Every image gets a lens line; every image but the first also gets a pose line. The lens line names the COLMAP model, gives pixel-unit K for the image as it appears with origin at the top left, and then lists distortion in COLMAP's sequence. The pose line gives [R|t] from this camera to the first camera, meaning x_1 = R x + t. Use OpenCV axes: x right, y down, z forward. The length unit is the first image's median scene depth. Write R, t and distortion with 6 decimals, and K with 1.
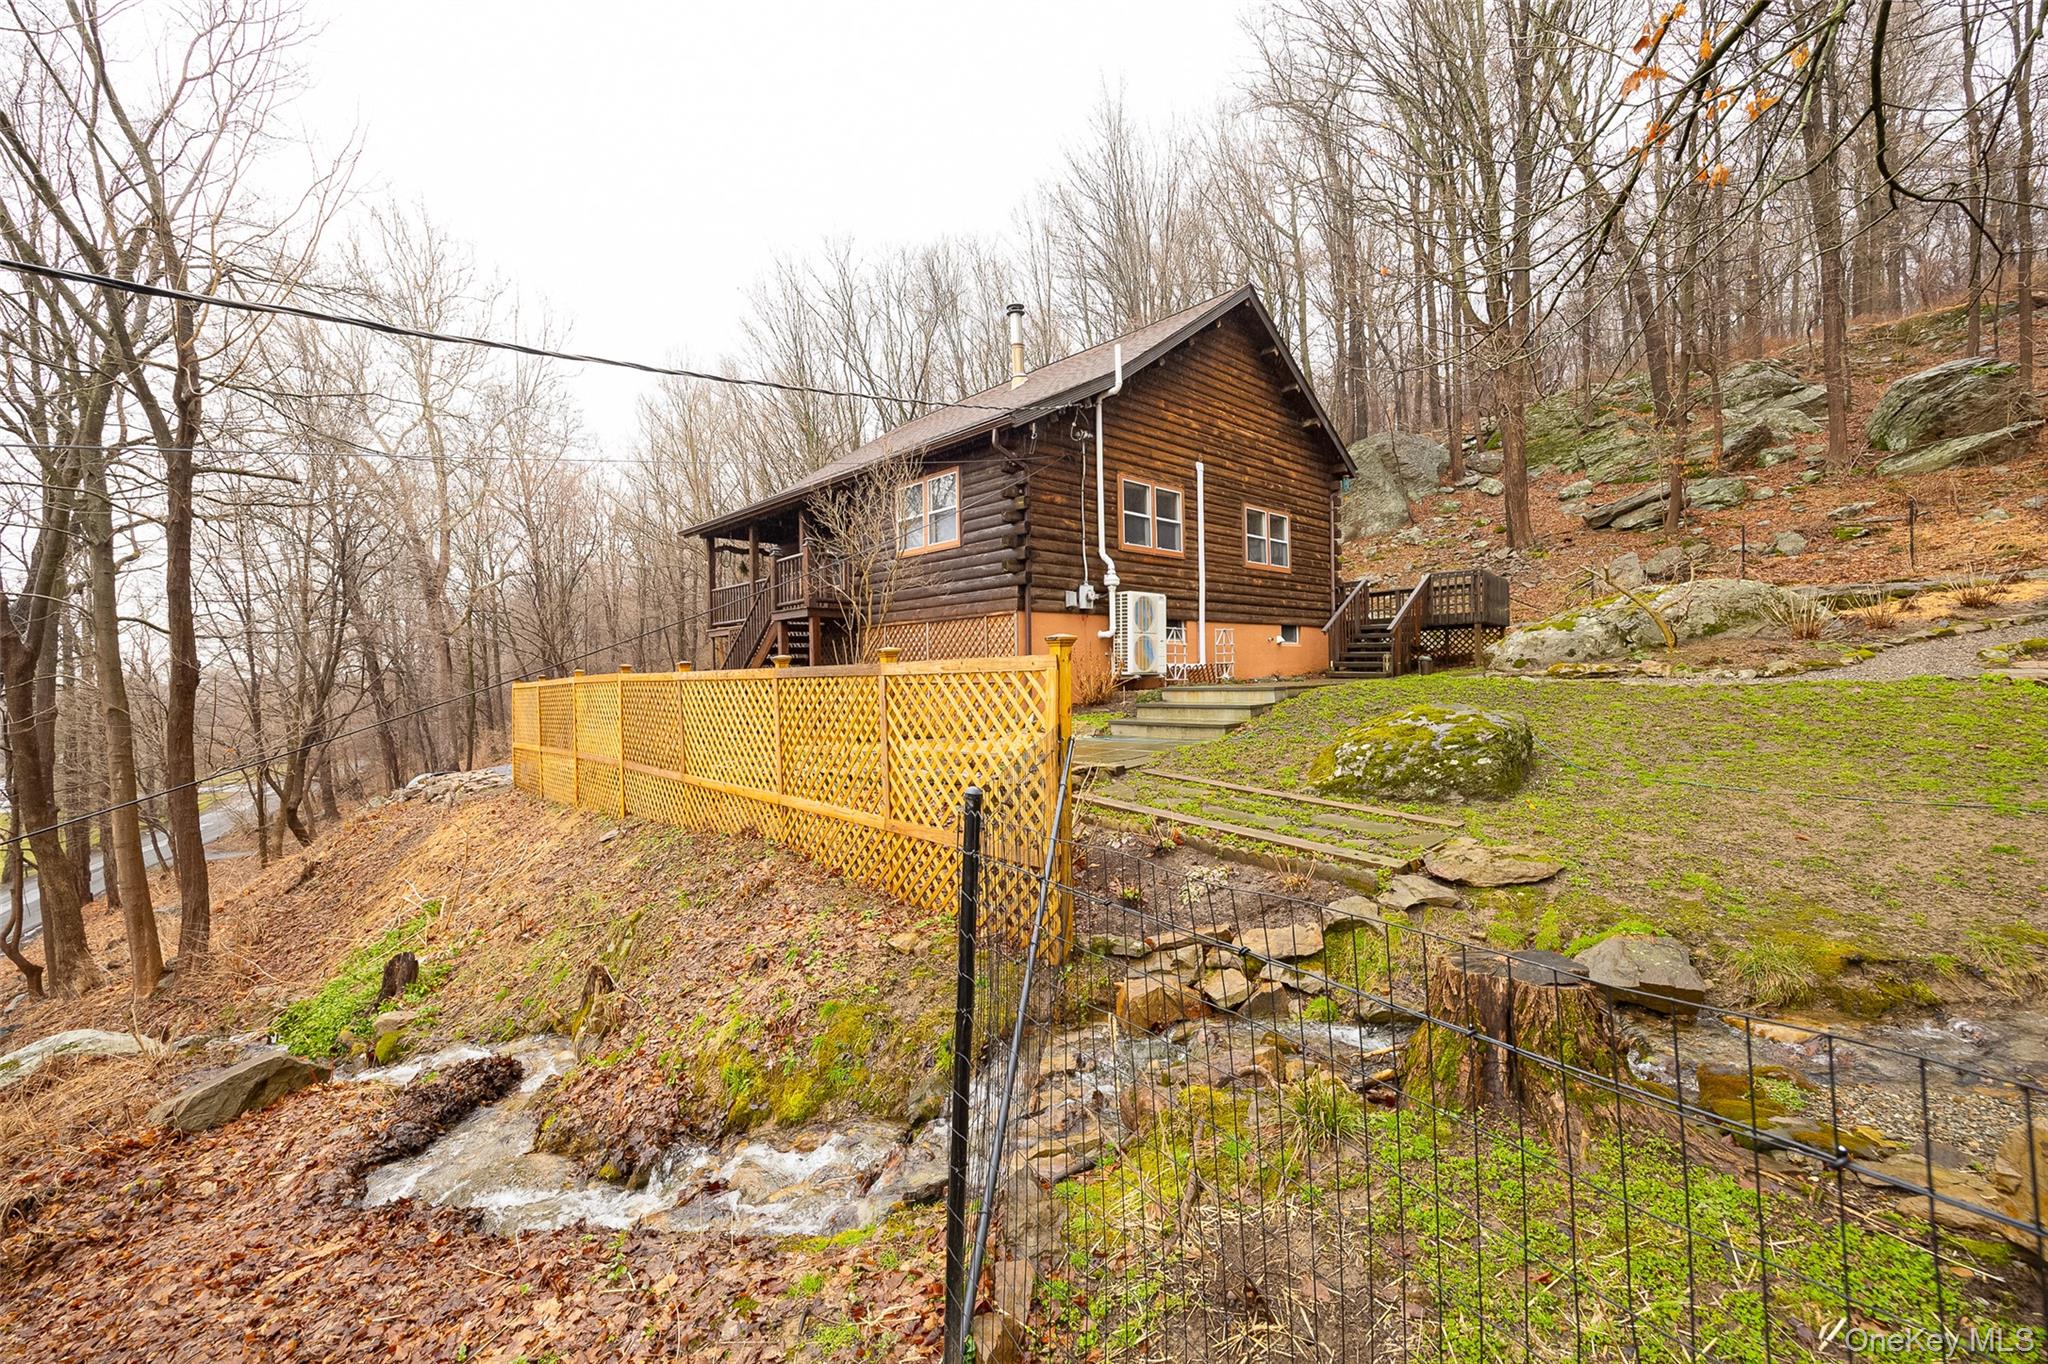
lens RADIAL K [[811.7, 0, 972.1], [0, 811.7, 678.3], [0, 0, 1]] dist [0.009238, -0.000151]
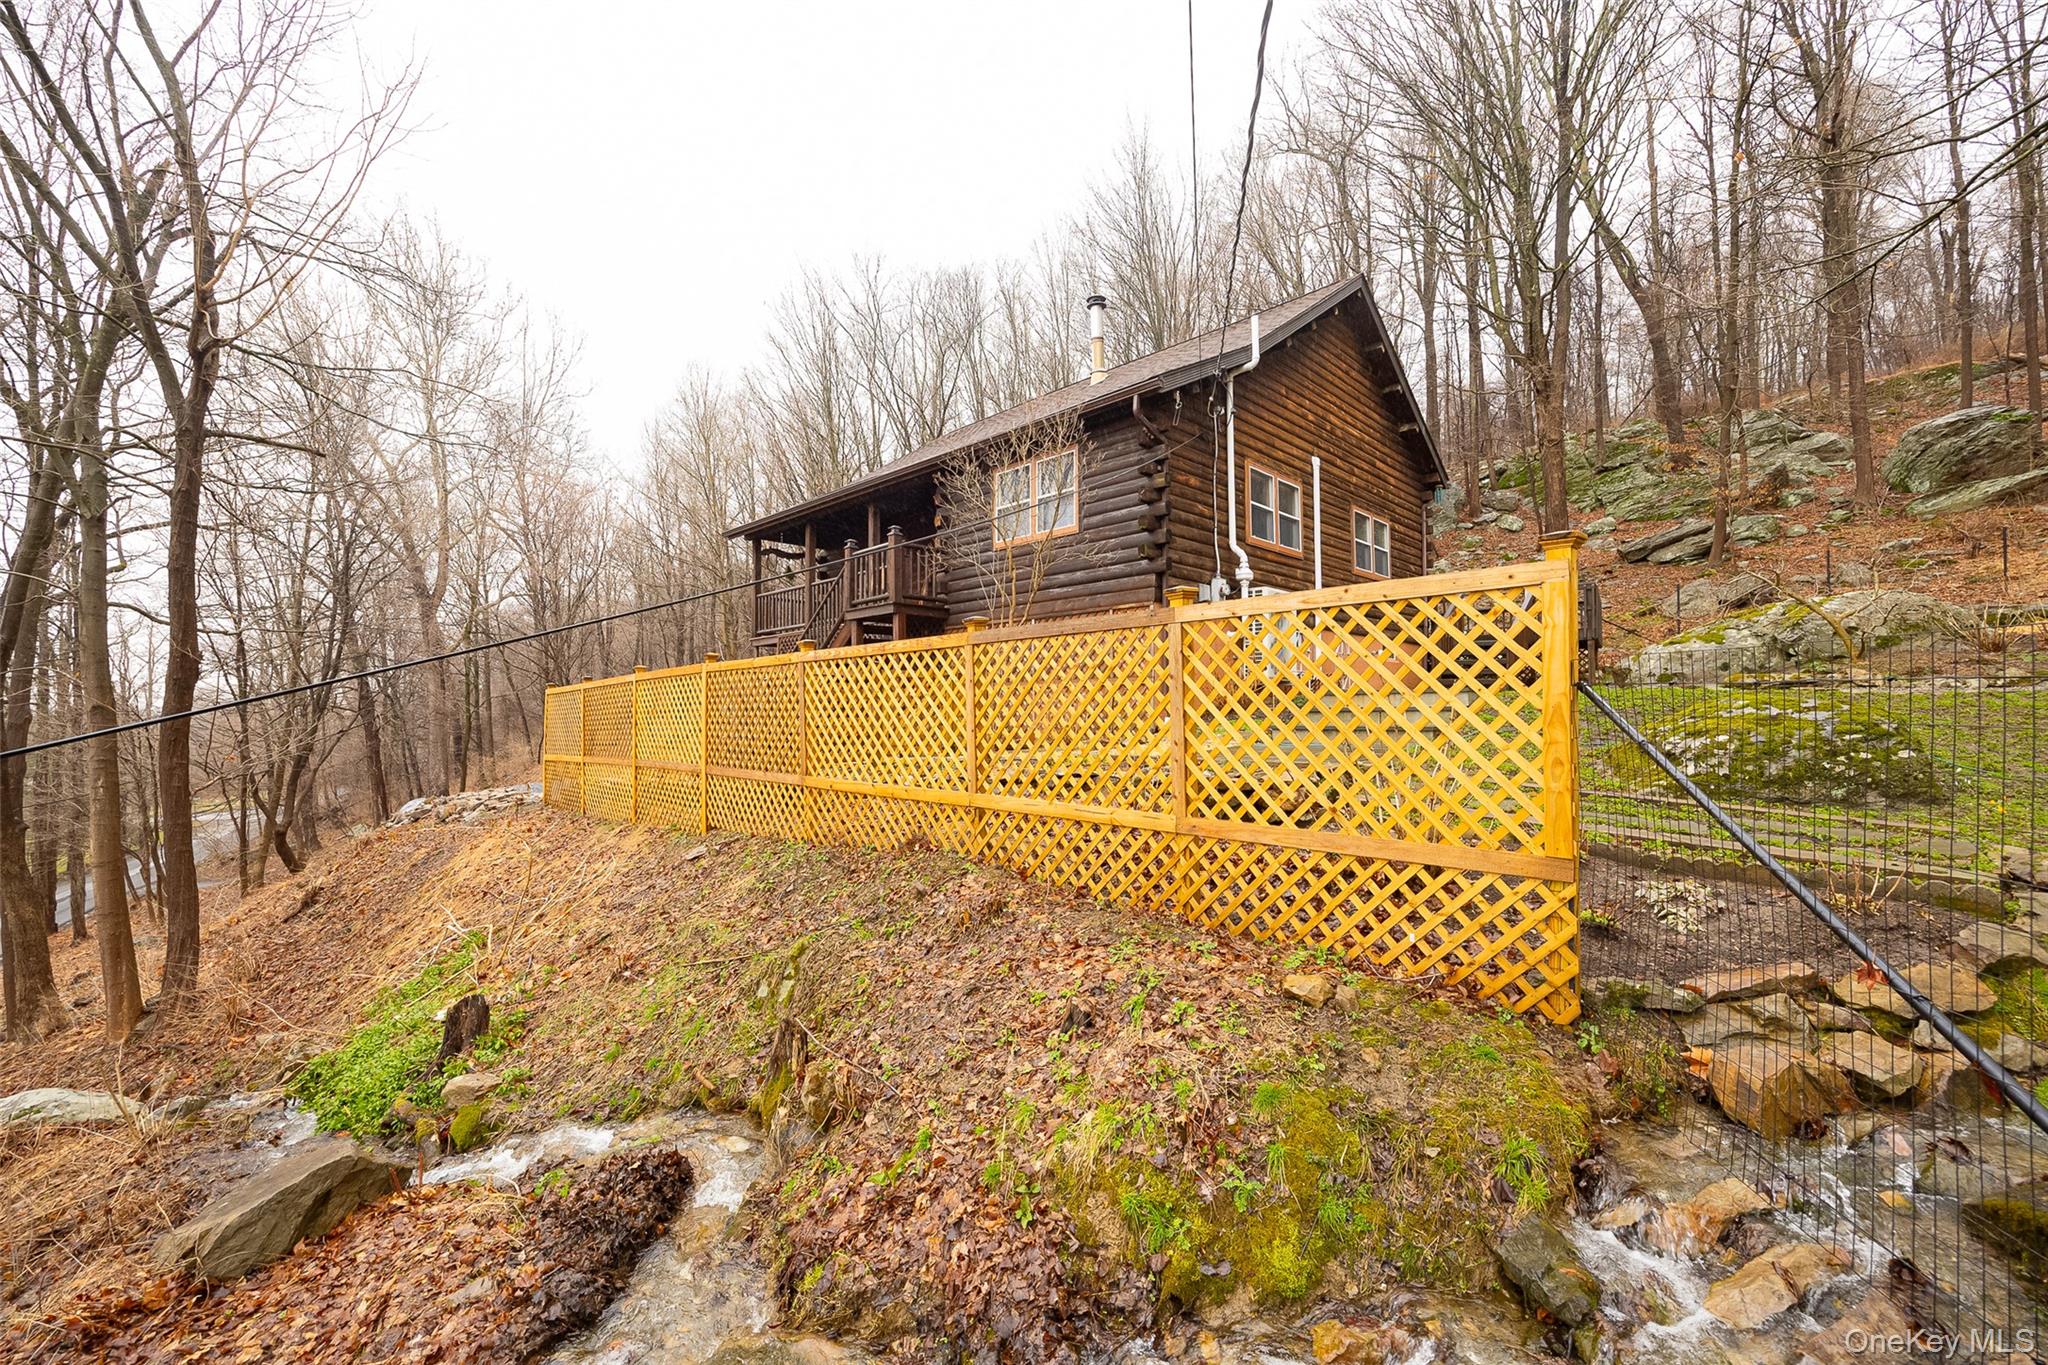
lens RADIAL K [[798.3, 0, 969.7], [0, 798.3, 688.9], [0, 0, 1]] dist [-0.001789, -0.000193]
pose [[0.999503, 0.014360, 0.028049, -0.158820], [-0.013284, 0.999182, -0.038183, 0.043643], [-0.028575, 0.037791, 0.998877, 0.139925]]
